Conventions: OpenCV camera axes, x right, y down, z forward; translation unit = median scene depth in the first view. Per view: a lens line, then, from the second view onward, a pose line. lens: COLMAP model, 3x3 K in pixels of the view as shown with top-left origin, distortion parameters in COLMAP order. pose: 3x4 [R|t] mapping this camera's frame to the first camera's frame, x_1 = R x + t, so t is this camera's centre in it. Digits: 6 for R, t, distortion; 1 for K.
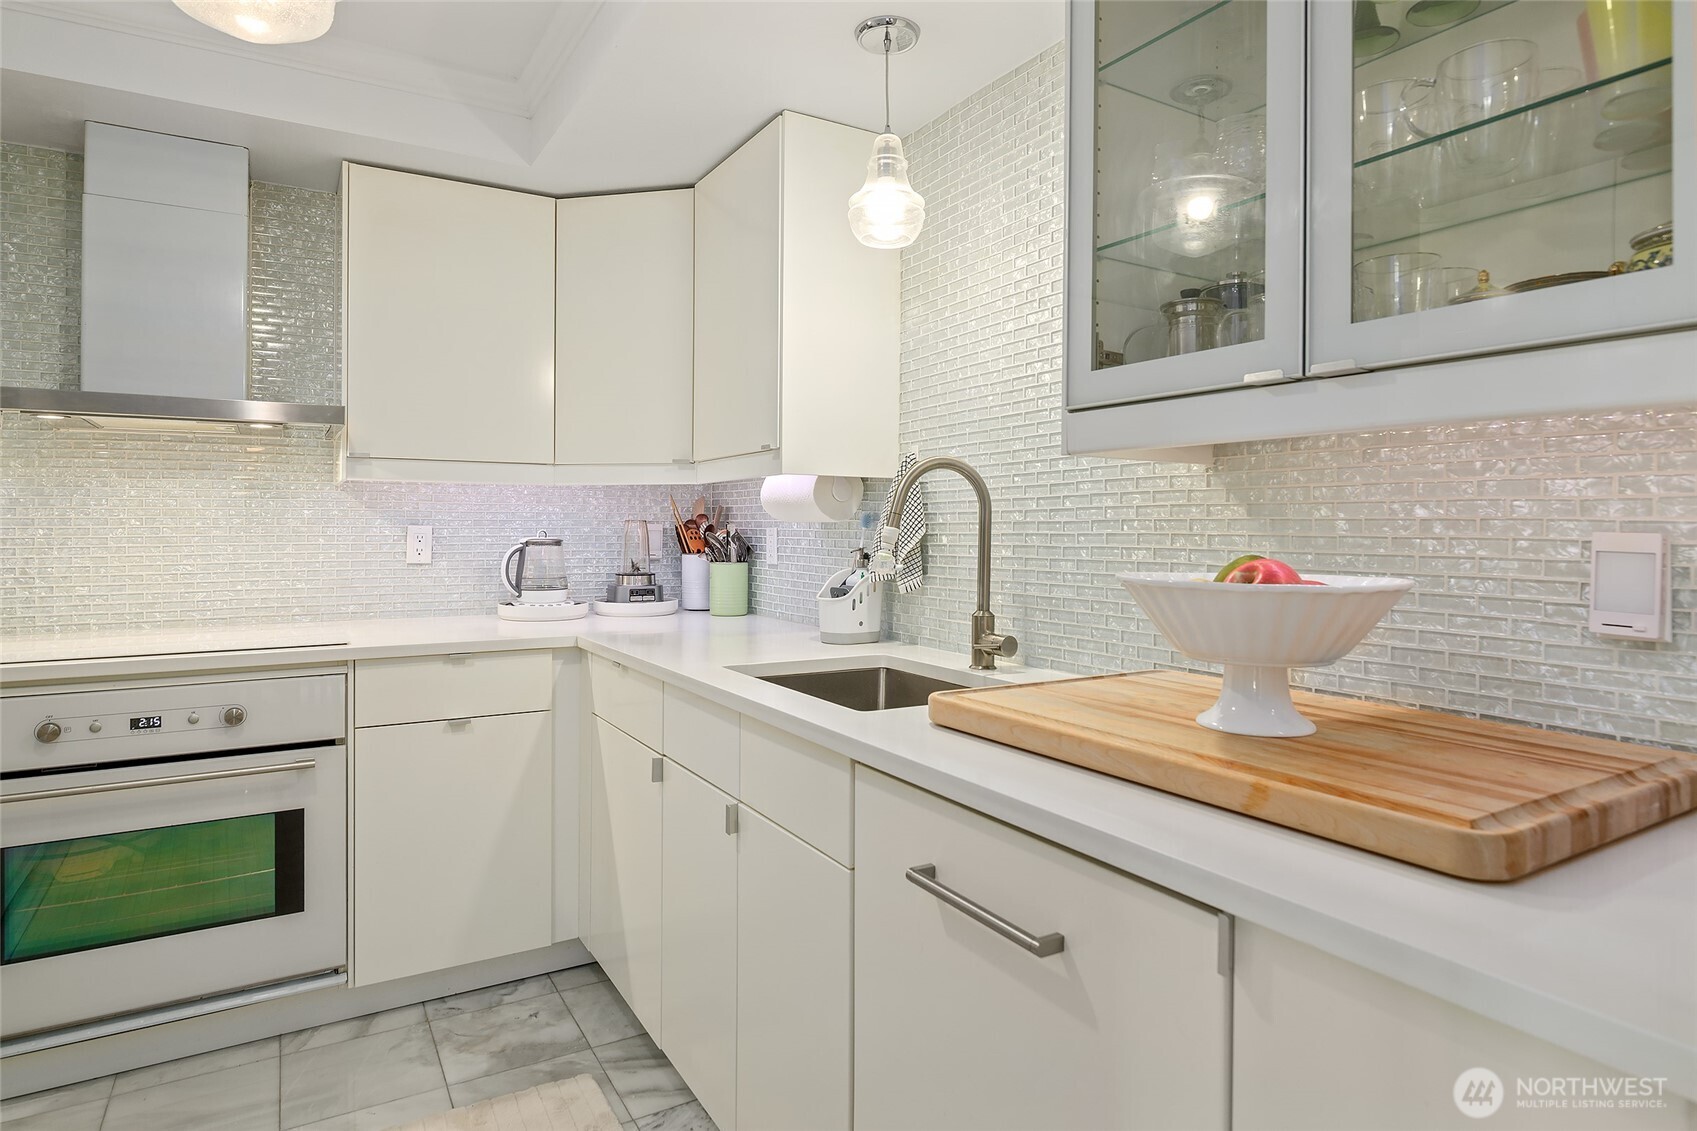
lens RADIAL K [[949.1, 0, 839.3], [0, 949.1, 524.3], [0, 0, 1]] dist [-0.011731, 0.003583]
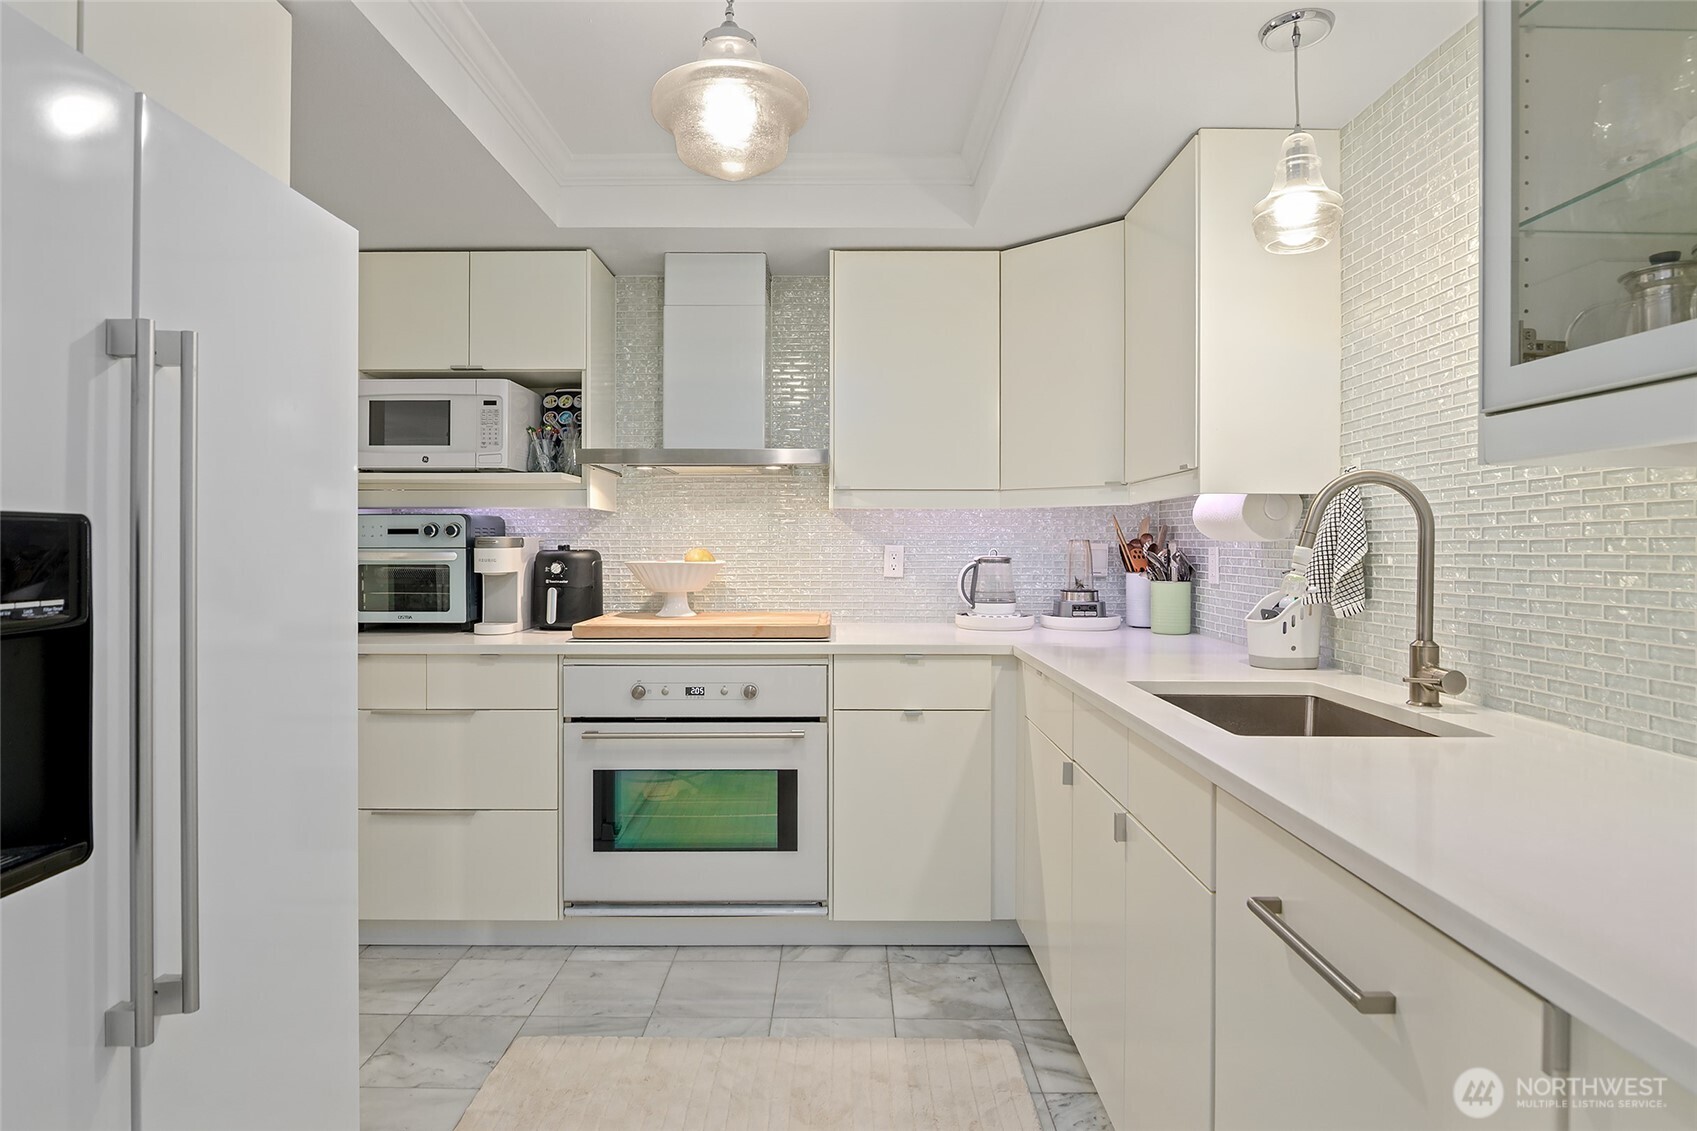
lens RADIAL K [[900.5, 0, 836.3], [0, 900.5, 540.0], [0, 0, 1]] dist [-0.012738, -0.000307]
pose [[0.859572, -0.003492, -0.511003, 0.093643], [0.001796, 0.999991, -0.003811, -0.001203], [0.511012, 0.002358, 0.859570, -0.006168]]
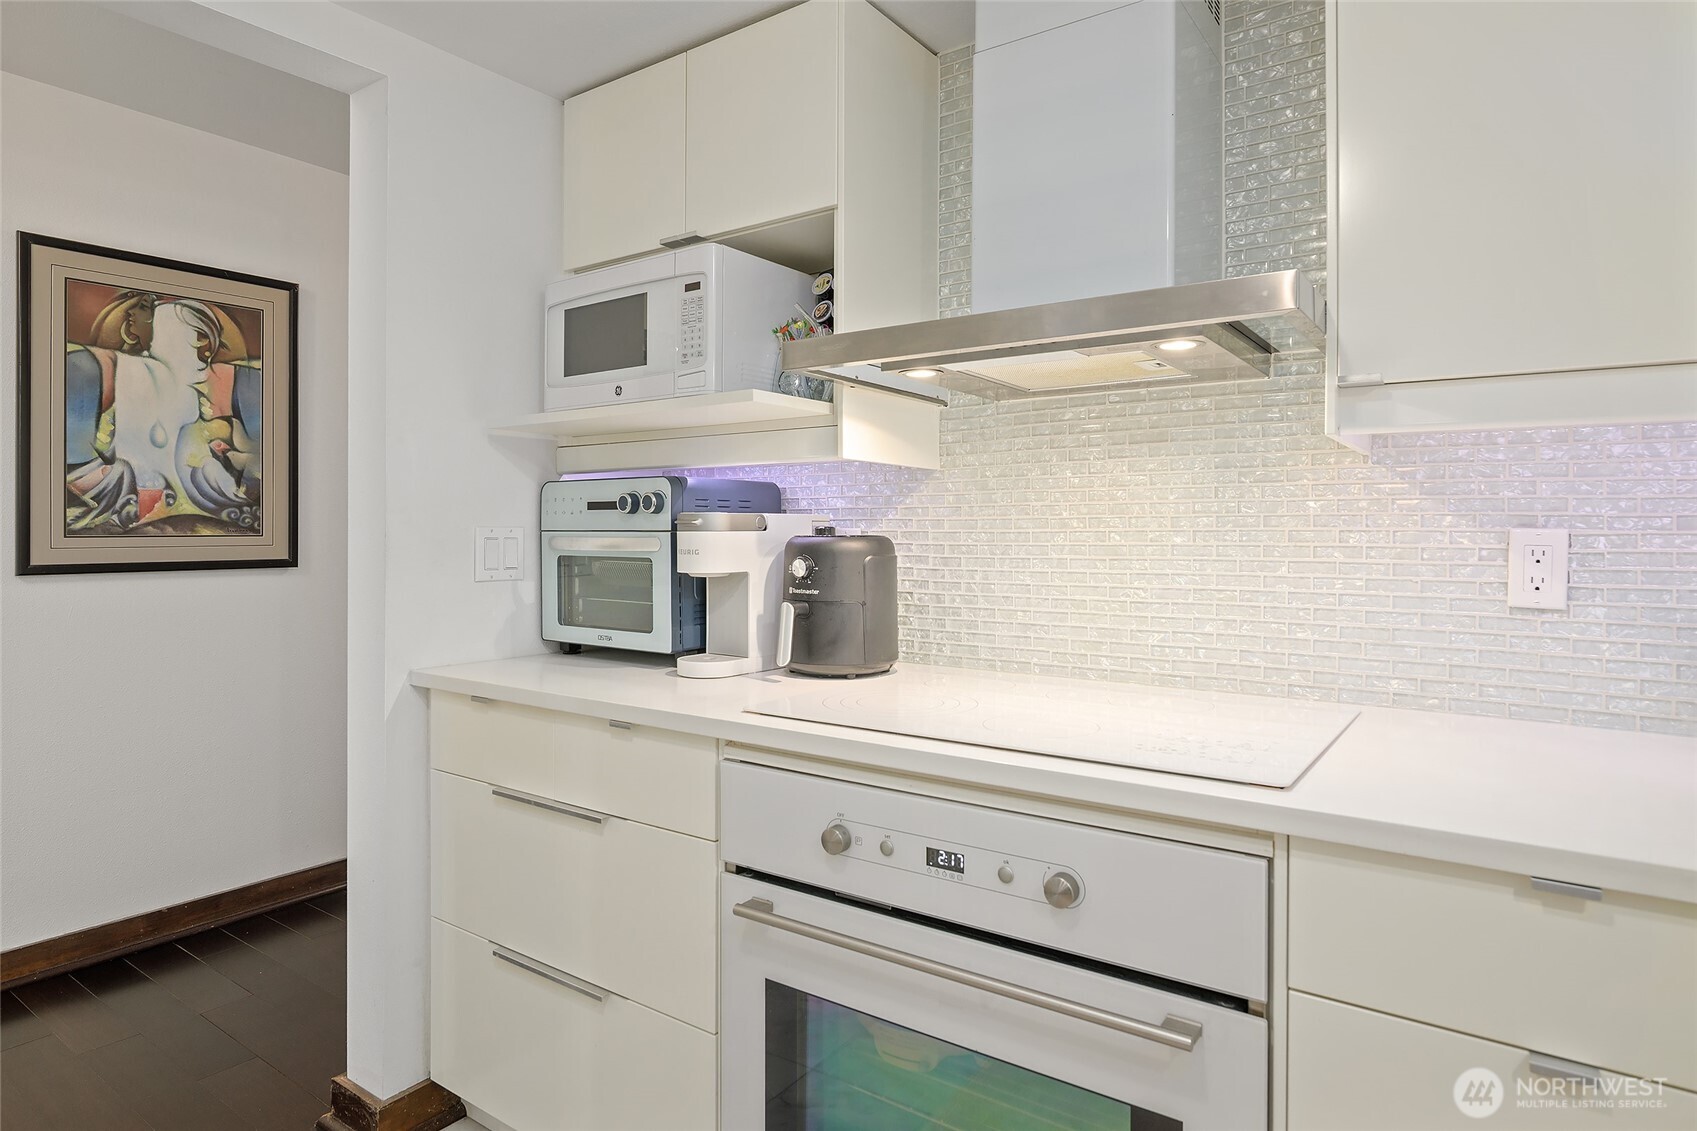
lens RADIAL K [[949.1, 0, 869.9], [0, 949.1, 527.8], [0, 0, 1]] dist [-0.011731, 0.003583]
pose [[0.415615, -0.005345, -0.909525, -0.202335], [-0.002881, 0.999970, -0.007193, 0.007215], [0.909536, 0.005609, 0.415587, 0.665286]]
